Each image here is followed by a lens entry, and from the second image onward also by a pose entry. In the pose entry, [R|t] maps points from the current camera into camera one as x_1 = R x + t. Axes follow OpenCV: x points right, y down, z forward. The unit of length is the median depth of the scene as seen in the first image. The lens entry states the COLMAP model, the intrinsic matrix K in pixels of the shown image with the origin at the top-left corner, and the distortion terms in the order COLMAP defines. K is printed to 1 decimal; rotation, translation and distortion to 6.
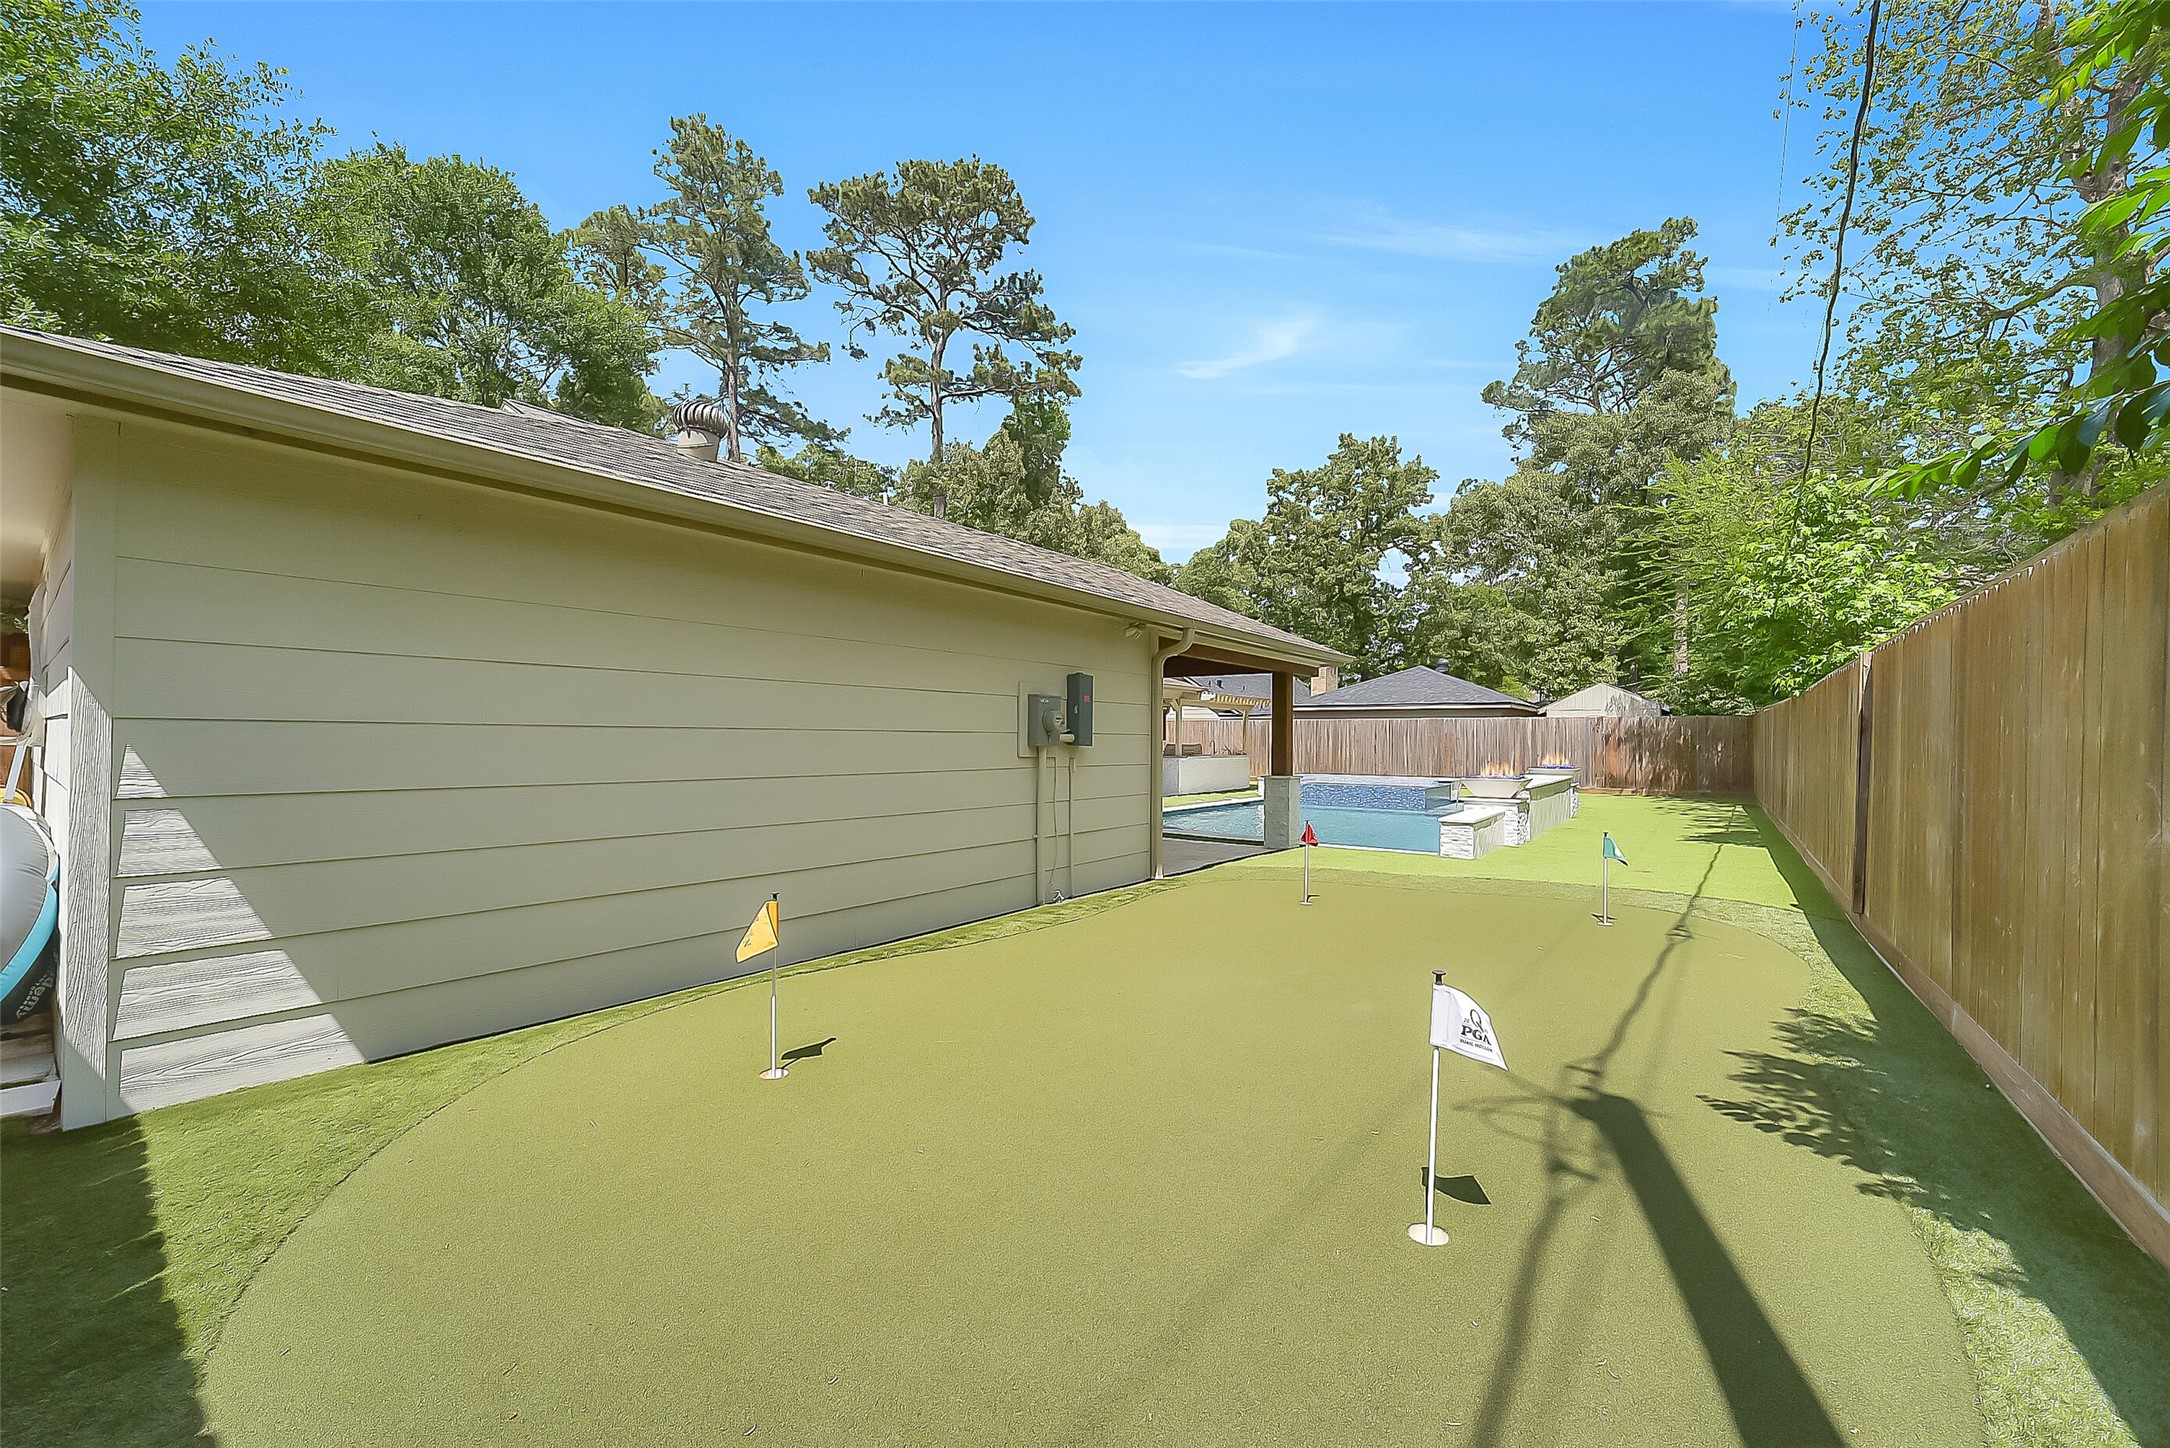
lens RADIAL K [[846.1, 0, 1083.2], [0, 846.1, 729.7], [0, 0, 1]] dist [-0.019120, 0.003181]
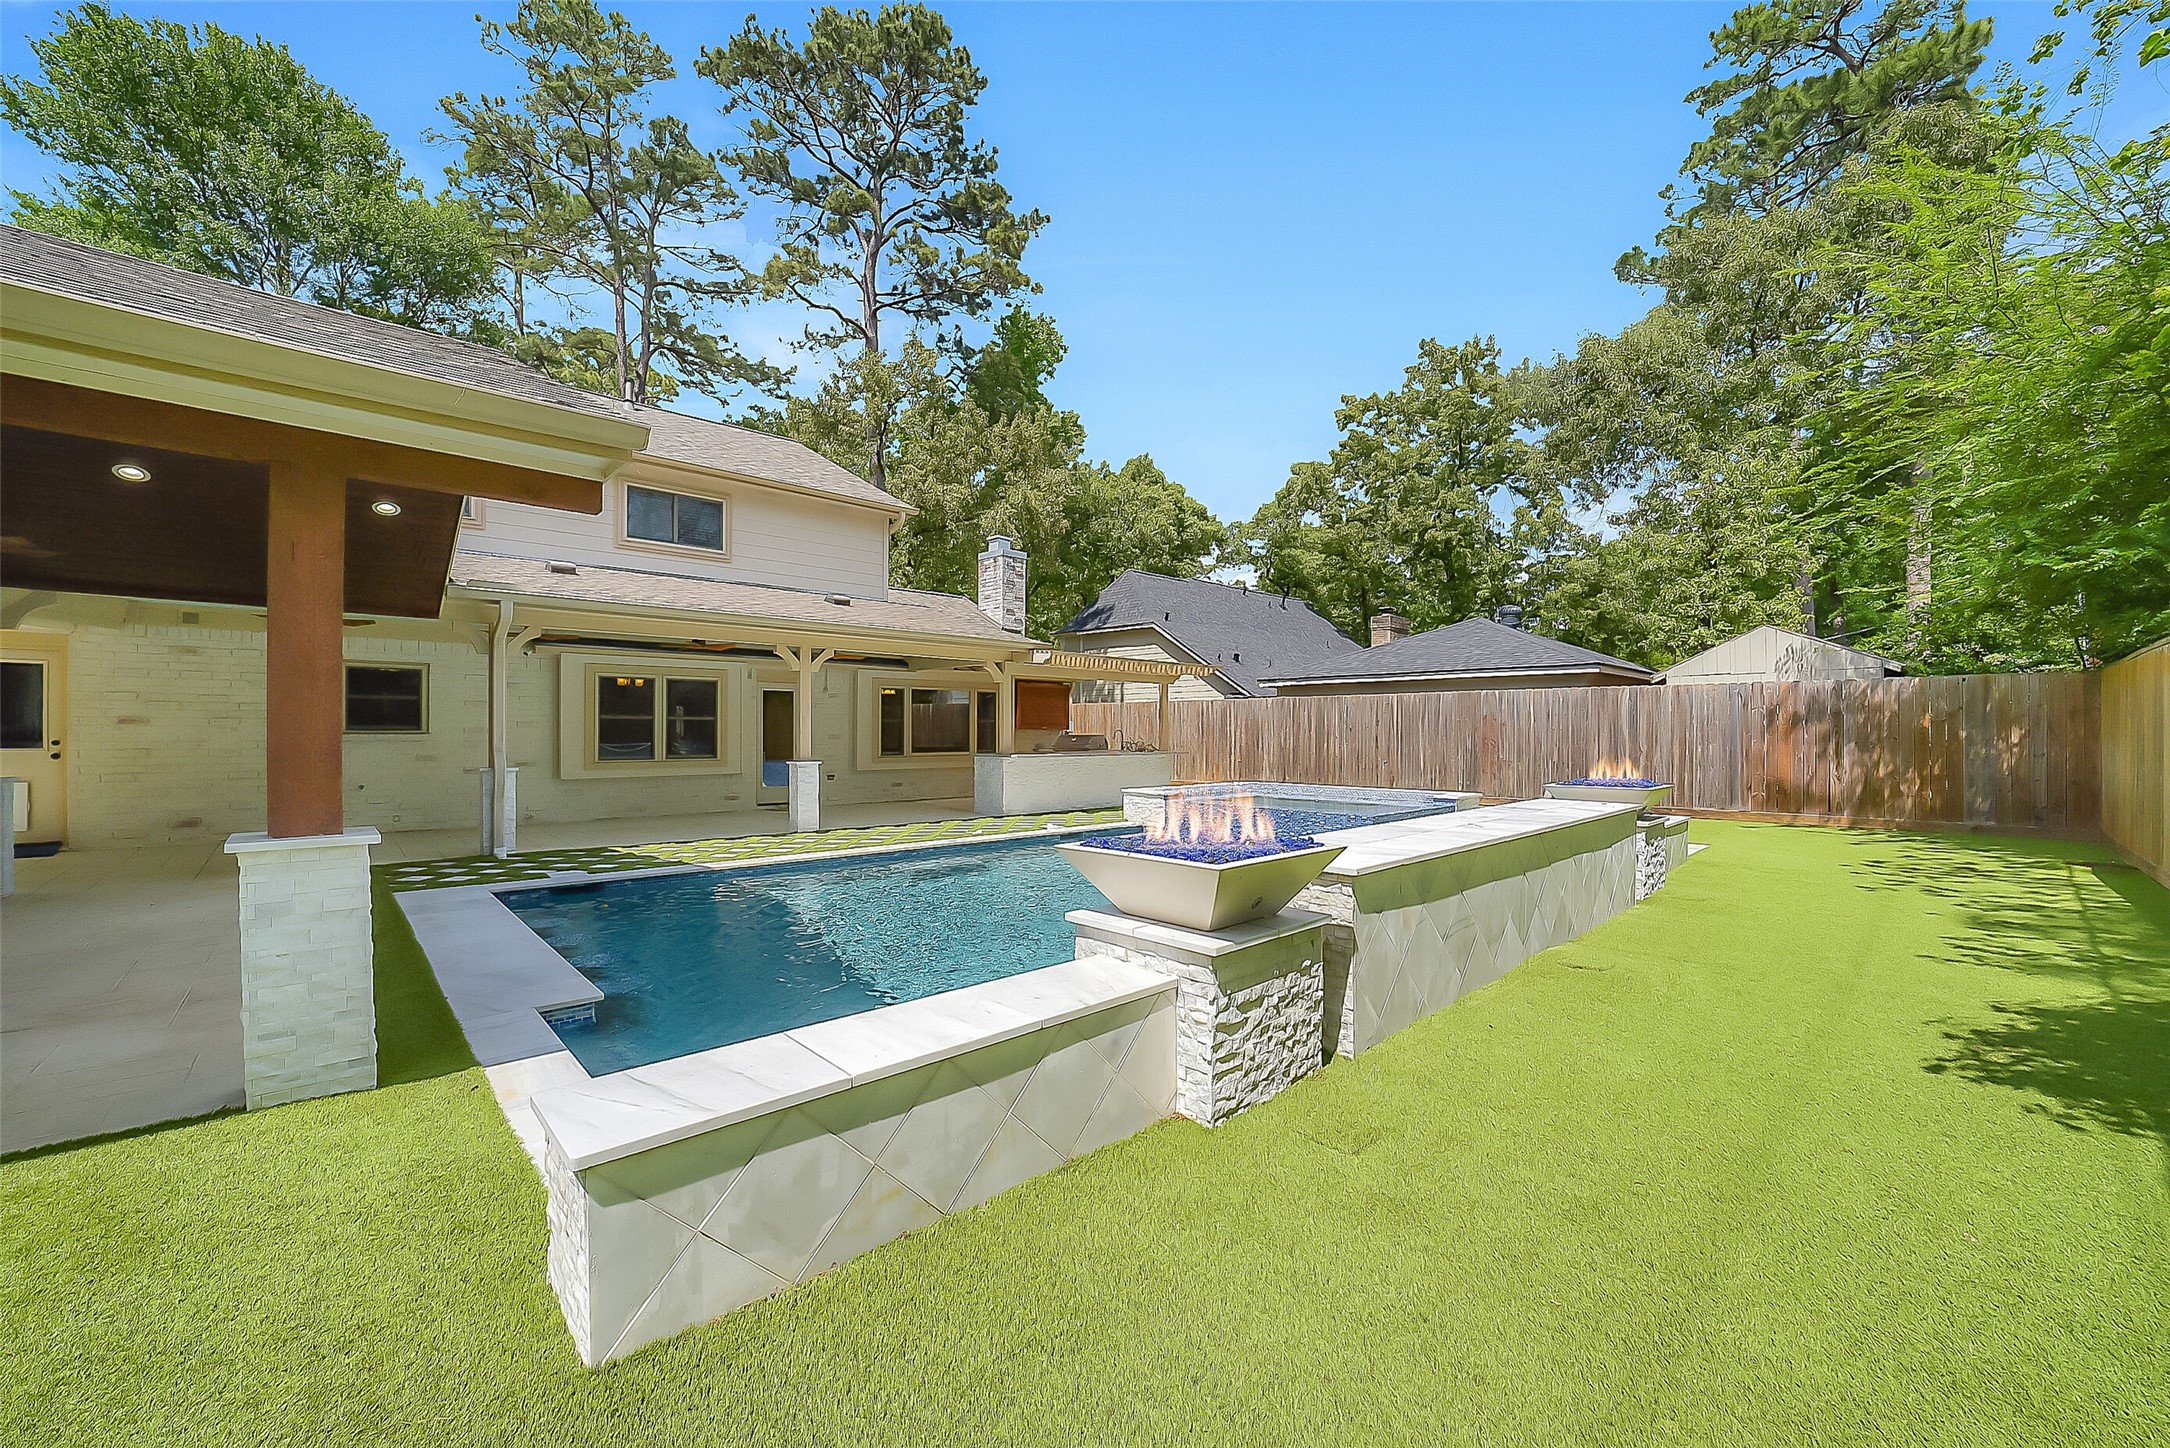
lens RADIAL K [[846.1, 0, 1086.6], [0, 846.1, 734.4], [0, 0, 1]] dist [-0.019120, 0.003181]
pose [[0.986913, -0.007164, -0.161092, 0.153673], [0.009067, 0.999897, 0.011082, 0.005690], [0.160996, -0.012398, 0.986877, 0.220890]]
